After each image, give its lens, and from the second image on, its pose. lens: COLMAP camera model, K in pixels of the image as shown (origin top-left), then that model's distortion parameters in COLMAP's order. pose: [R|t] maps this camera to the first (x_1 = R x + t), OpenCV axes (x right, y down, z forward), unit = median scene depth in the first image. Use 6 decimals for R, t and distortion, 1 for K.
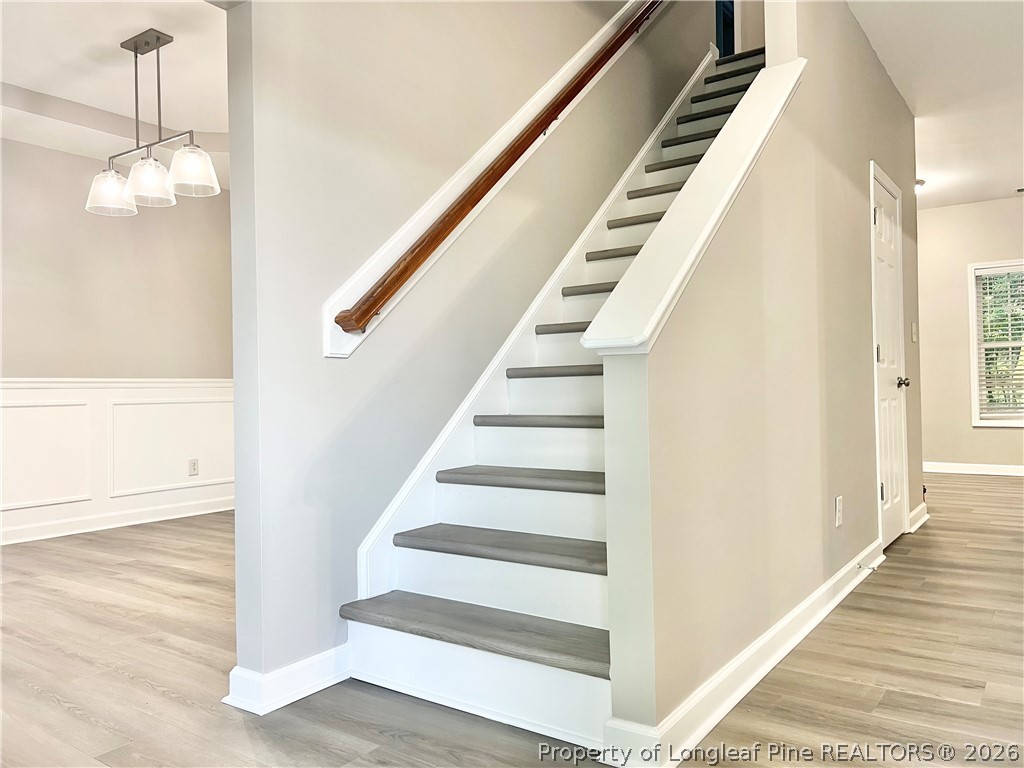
lens RADIAL K [[774.7, 0, 508.0], [0, 774.7, 376.4], [0, 0, 1]] dist [0.070615, -0.075484]
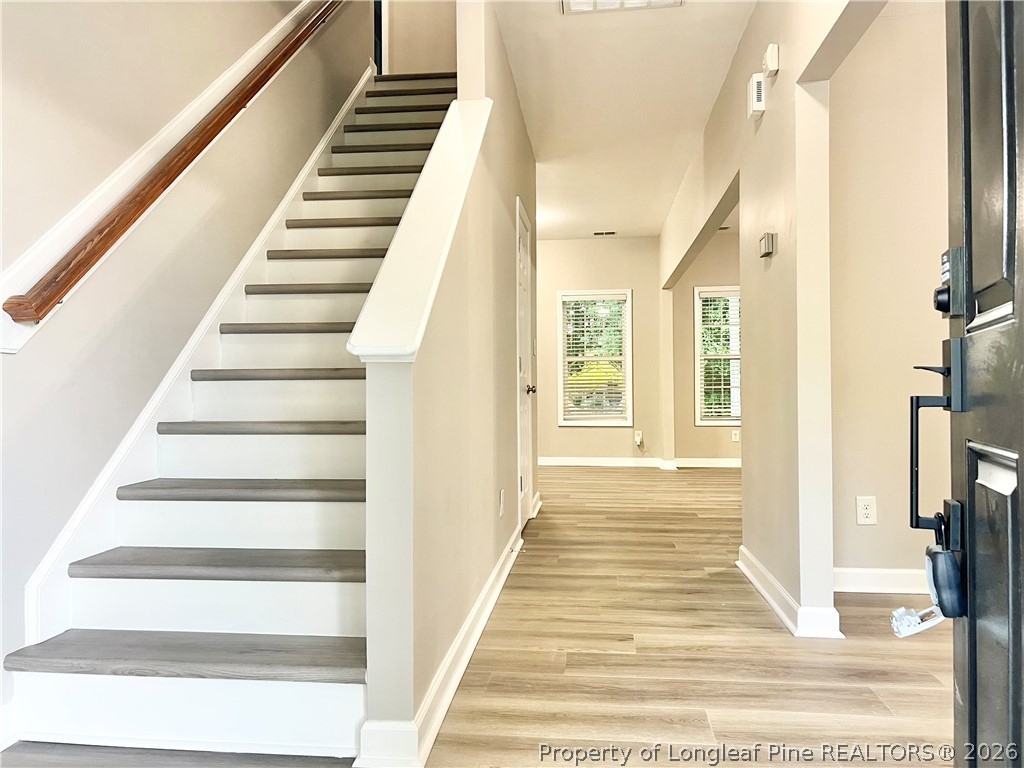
lens RADIAL K [[774.7, 0, 508.0], [0, 774.7, 376.4], [0, 0, 1]] dist [0.070615, -0.075484]
pose [[0.873499, 0.020665, 0.486387, -0.150407], [-0.019047, 0.999784, -0.008272, -0.002754], [-0.486453, -0.002039, 0.873704, 0.020723]]
